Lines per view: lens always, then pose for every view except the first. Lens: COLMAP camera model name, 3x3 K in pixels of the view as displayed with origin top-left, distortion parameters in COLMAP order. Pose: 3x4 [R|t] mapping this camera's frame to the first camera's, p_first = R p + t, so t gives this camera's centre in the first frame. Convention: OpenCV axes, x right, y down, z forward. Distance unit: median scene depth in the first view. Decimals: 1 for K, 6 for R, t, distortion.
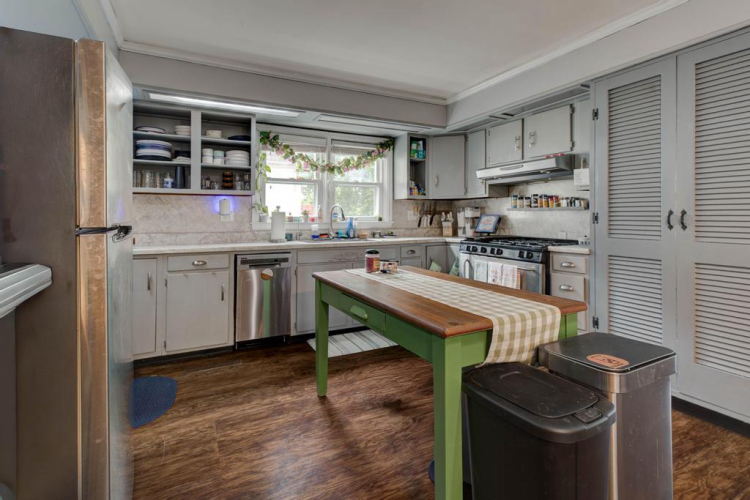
lens RADIAL K [[348.7, 0, 369.7], [0, 348.7, 212.2], [0, 0, 1]] dist [0.014699, -0.002816]
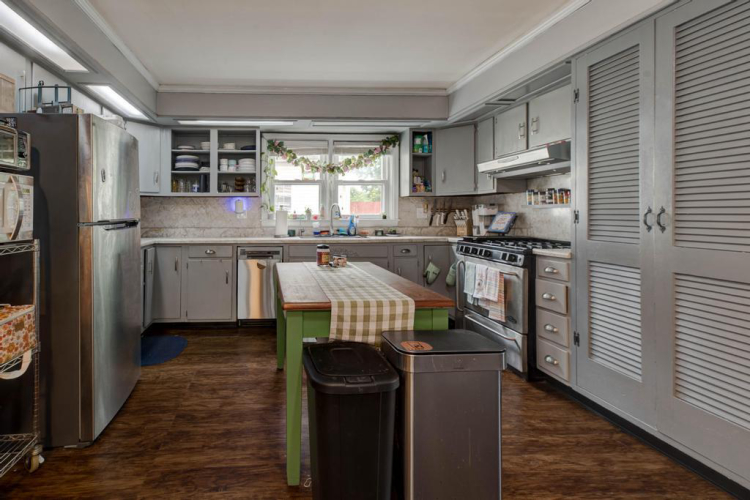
lens RADIAL K [[375.7, 0, 304.8], [0, 375.7, 207.6], [0, 0, 1]] dist [0.015442, -0.000566]
pose [[0.918719, -0.007524, -0.394841, 0.325910], [0.006146, 0.999970, -0.004754, -0.004582], [0.394865, 0.001941, 0.918737, -0.092545]]
